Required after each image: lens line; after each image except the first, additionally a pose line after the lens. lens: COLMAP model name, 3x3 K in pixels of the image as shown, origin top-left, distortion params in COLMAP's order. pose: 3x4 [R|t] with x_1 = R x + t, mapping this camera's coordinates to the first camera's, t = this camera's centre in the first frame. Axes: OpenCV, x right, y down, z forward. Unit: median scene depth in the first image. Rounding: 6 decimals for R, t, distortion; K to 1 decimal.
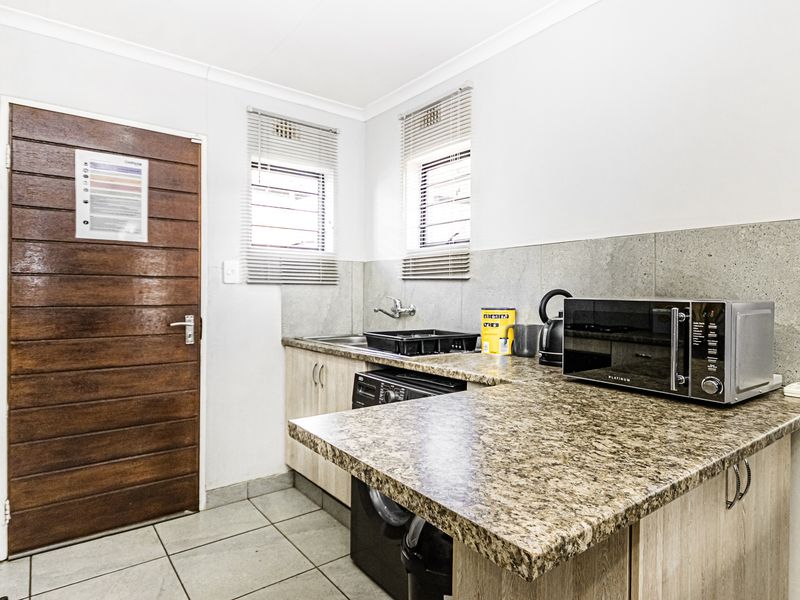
lens RADIAL K [[477.9, 0, 404.1], [0, 477.9, 293.3], [0, 0, 1]] dist [0.000611, 0.001401]
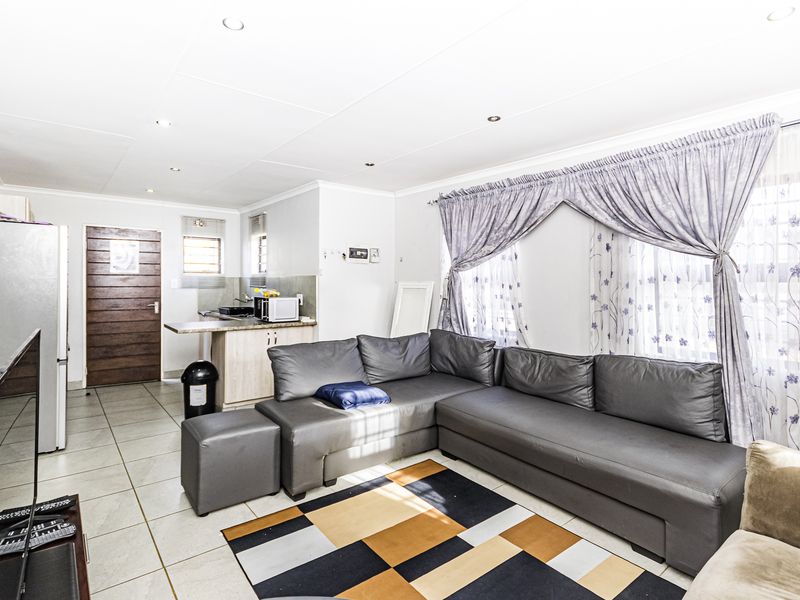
lens RADIAL K [[428.0, 0, 406.8], [0, 428.0, 284.6], [0, 0, 1]] dist [0.006074, 0.001367]
pose [[0.999982, 0.001318, 0.005812, 0.861160], [-0.001371, 0.999957, 0.009140, -0.065657], [-0.005799, -0.009148, 0.999941, -1.270493]]
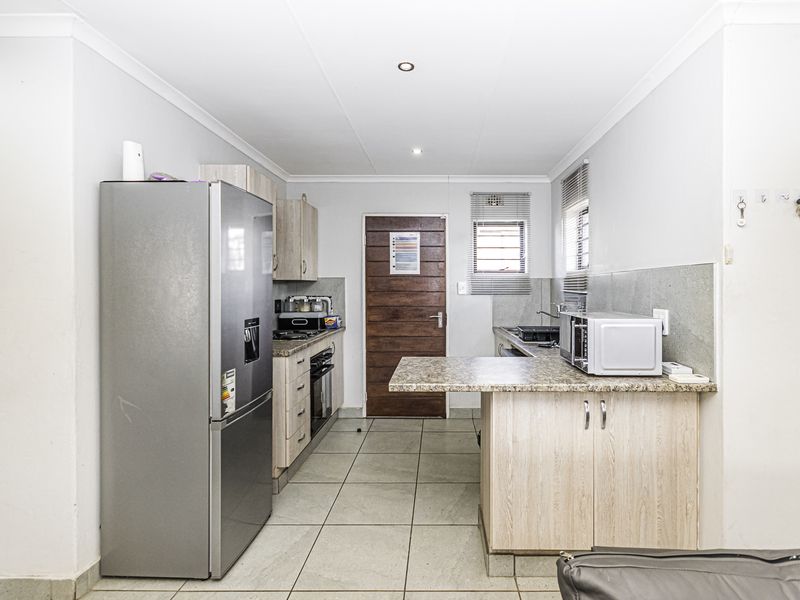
lens RADIAL K [[428.0, 0, 437.0], [0, 428.0, 288.5], [0, 0, 1]] dist [0.006074, 0.001367]
pose [[0.782786, -0.002548, -0.622286, 0.581734], [0.005414, 0.999982, 0.002716, -0.050295], [0.622267, -0.005495, 0.782785, -0.313893]]
